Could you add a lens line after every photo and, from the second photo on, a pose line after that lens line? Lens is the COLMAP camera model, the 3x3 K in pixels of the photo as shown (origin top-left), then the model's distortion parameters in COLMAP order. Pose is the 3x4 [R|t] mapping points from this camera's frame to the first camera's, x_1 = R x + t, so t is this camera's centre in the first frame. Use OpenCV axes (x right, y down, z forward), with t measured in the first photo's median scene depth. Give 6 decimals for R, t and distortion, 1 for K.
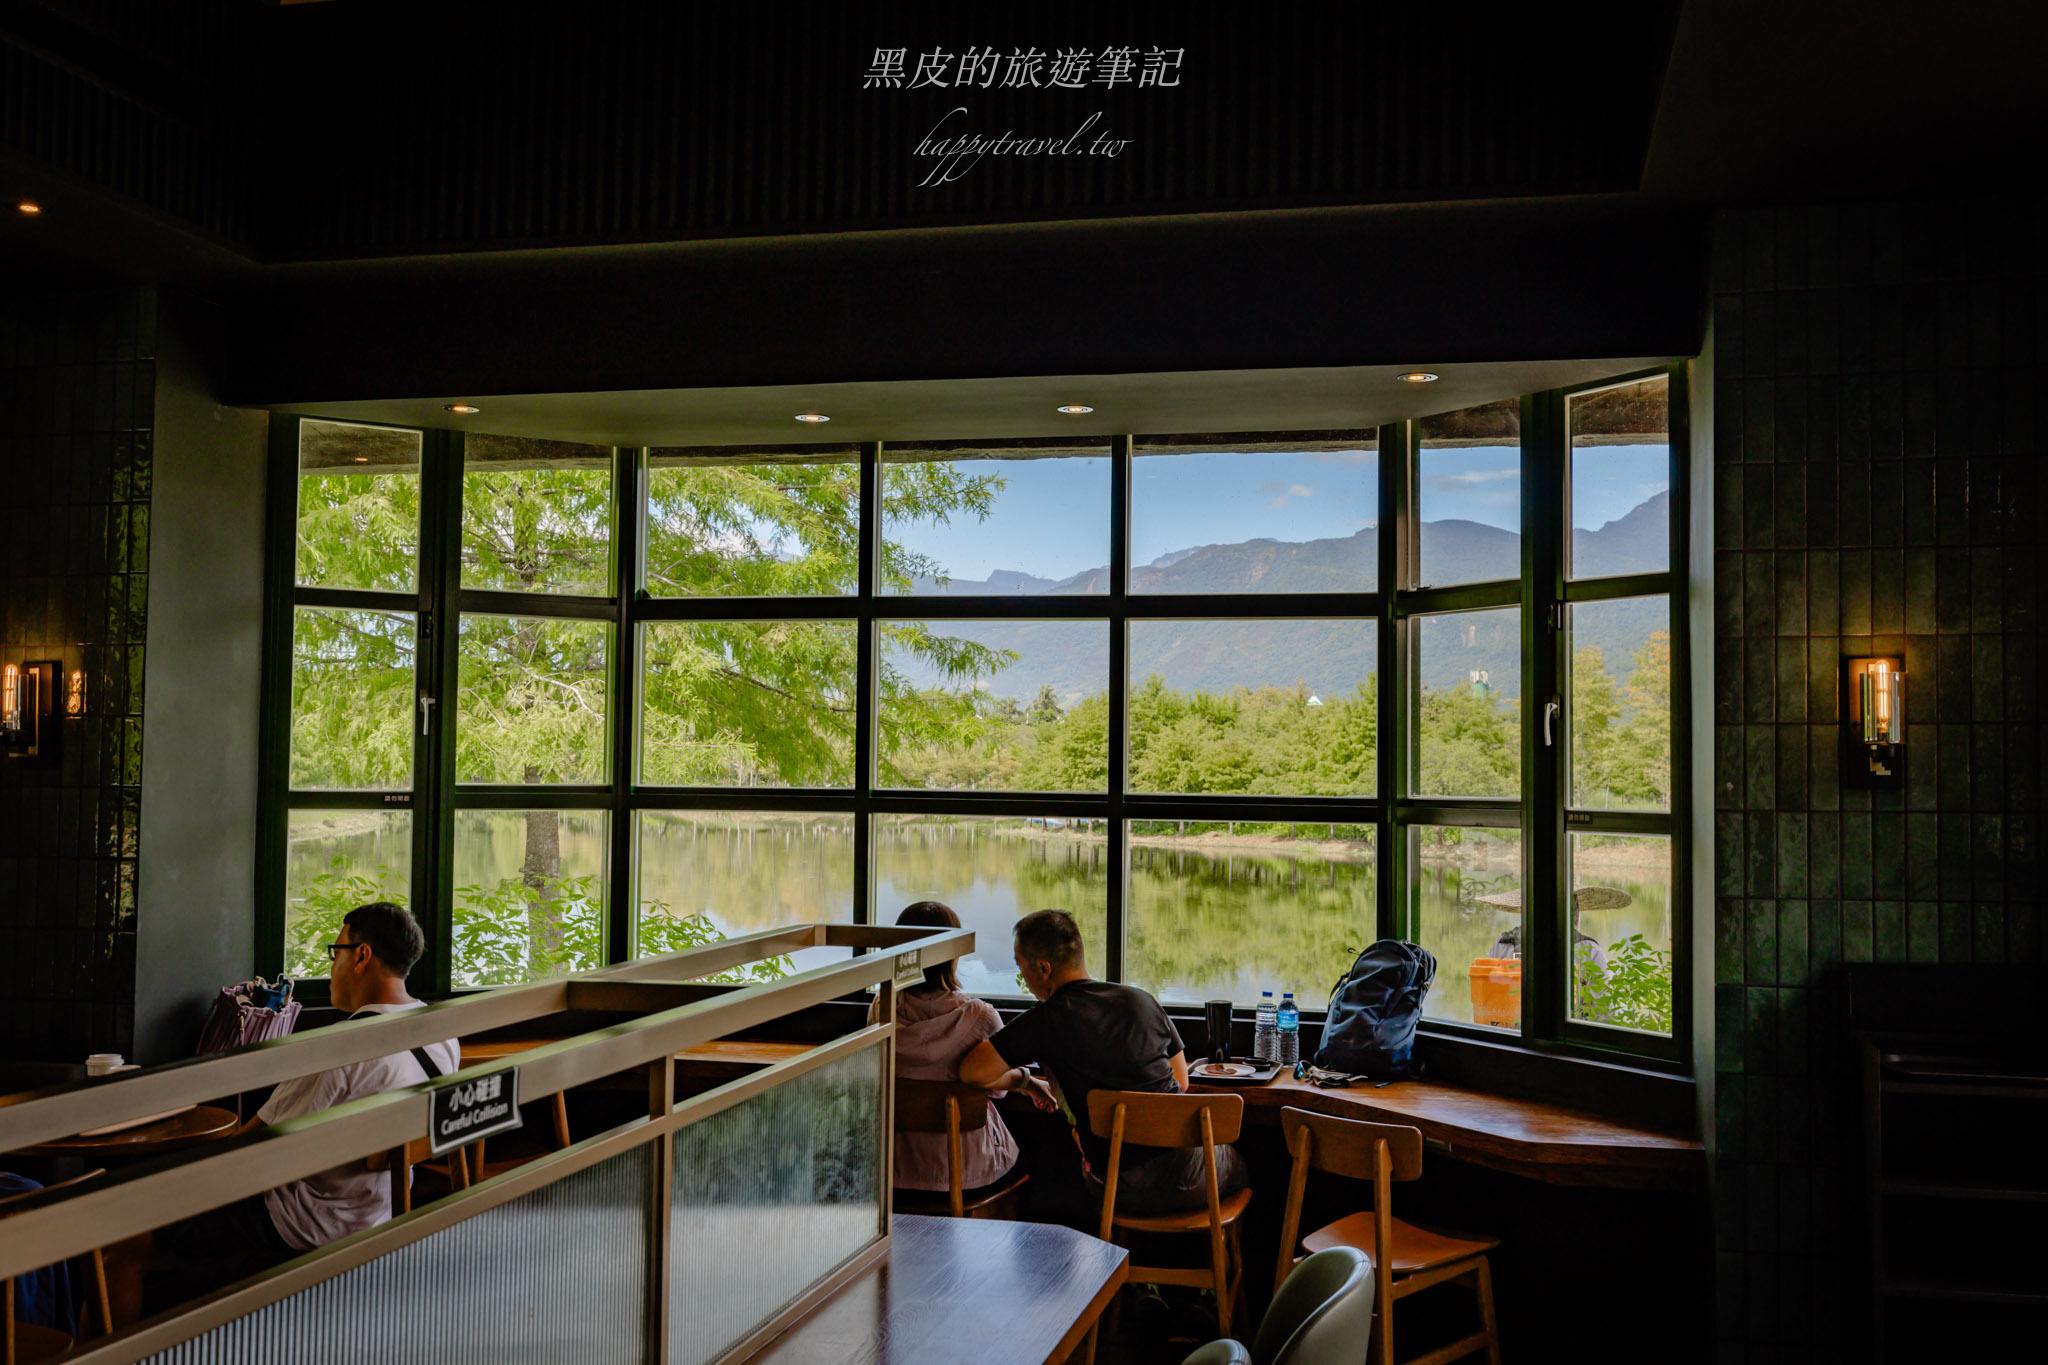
lens RADIAL K [[1929.6, 0, 1016.3], [0, 1929.6, 682.2], [0, 0, 1]] dist [-0.017090, 0.000000]
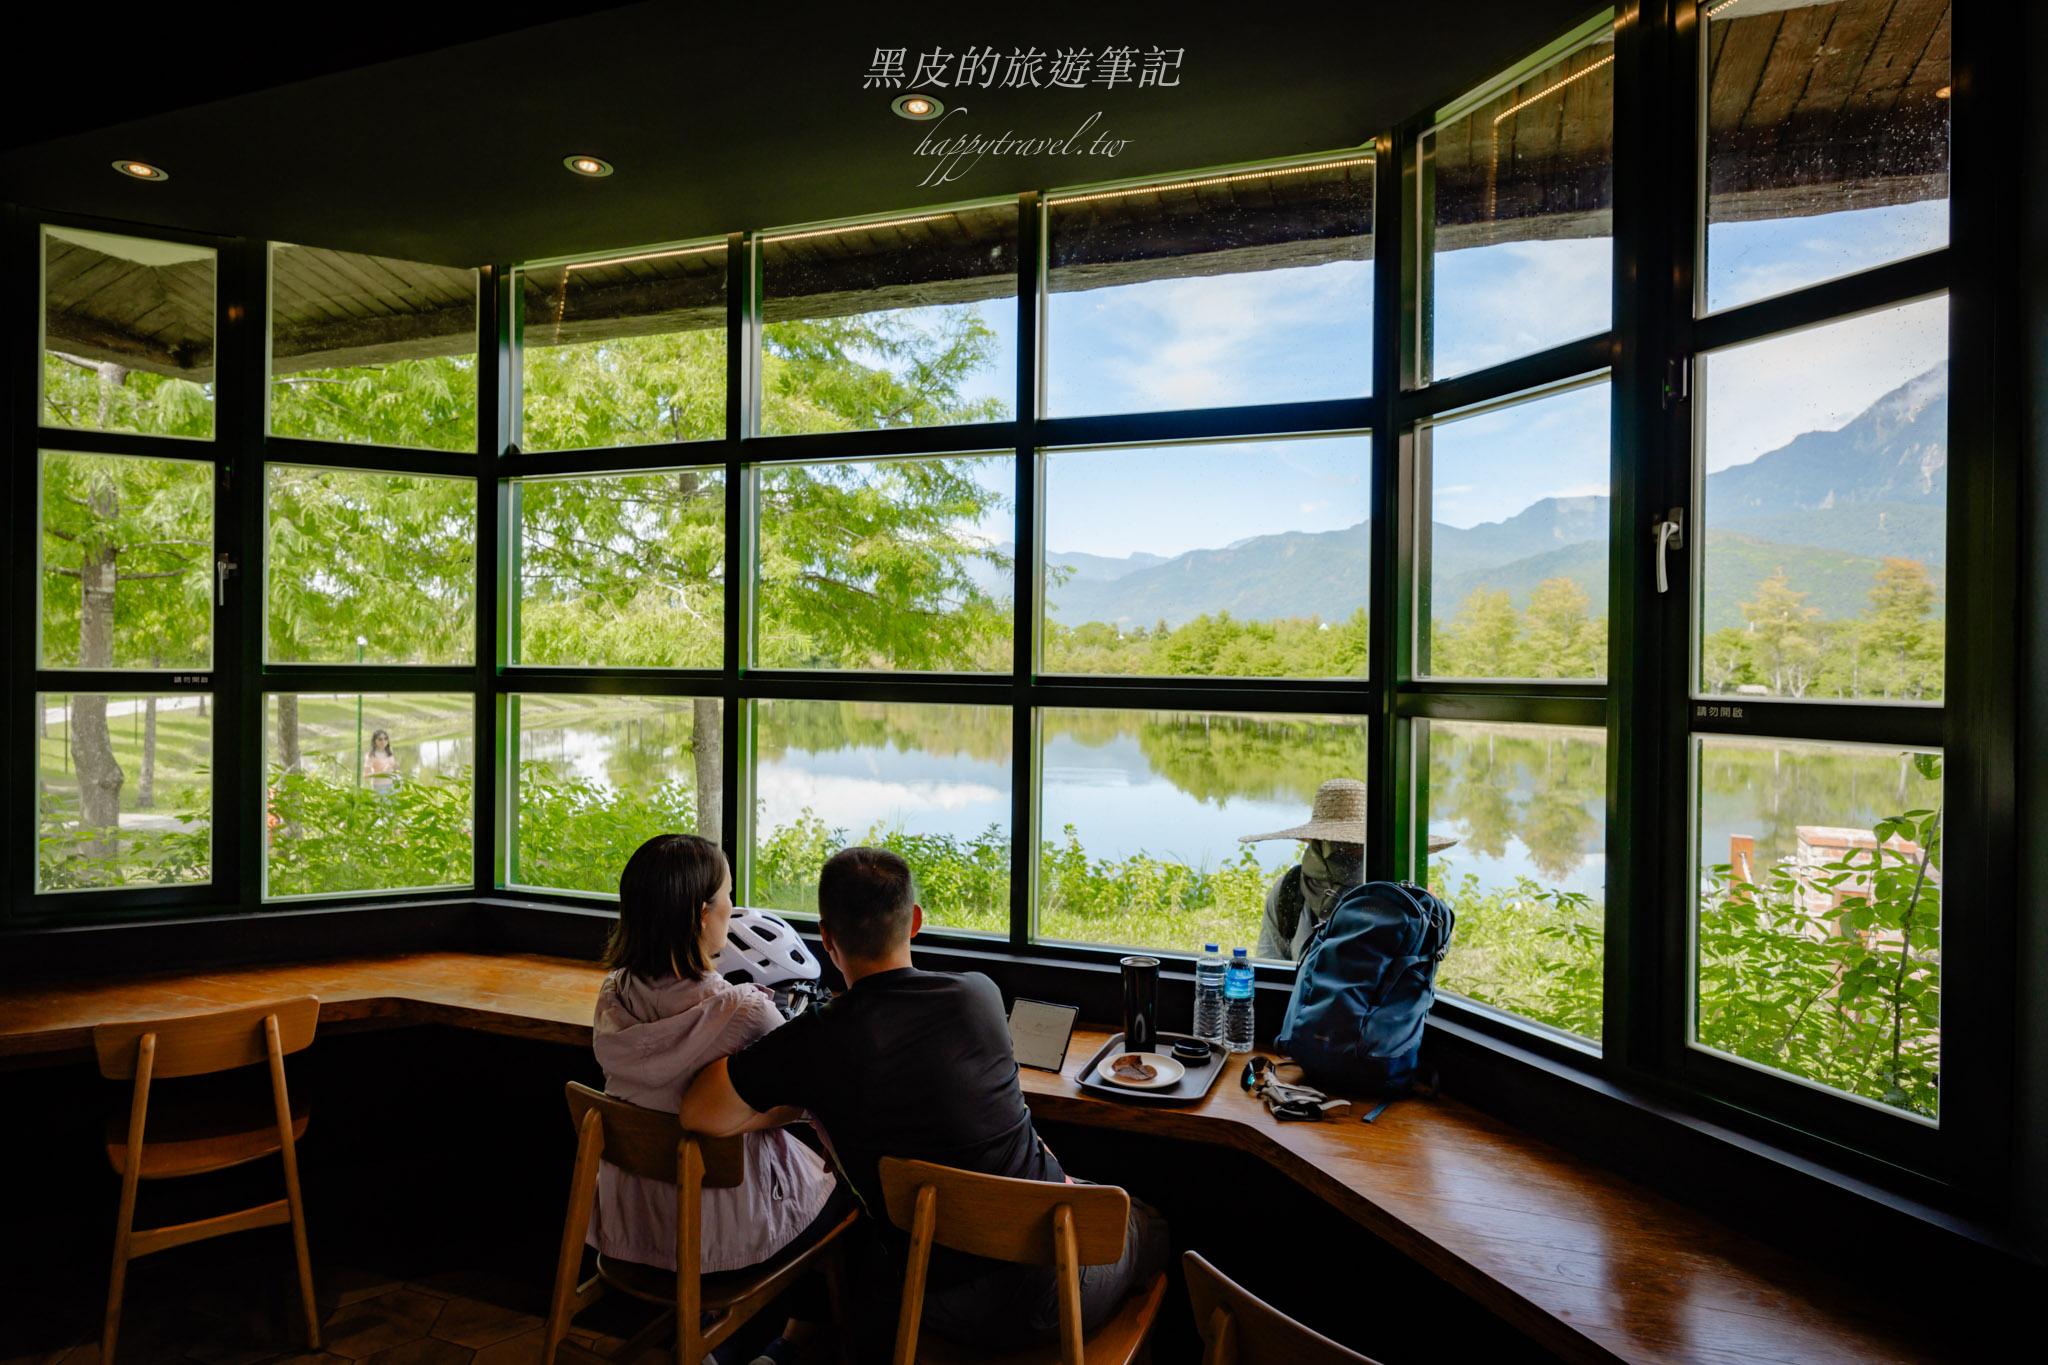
lens RADIAL K [[1141.5, 0, 1012.6], [0, 1141.5, 674.9], [0, 0, 1]] dist [0.002115, 0.002657]
pose [[0.993661, 0.000768, -0.112417, 0.104620], [0.004988, 0.998691, 0.050914, 0.036126], [0.112309, -0.051152, 0.992356, 0.571188]]
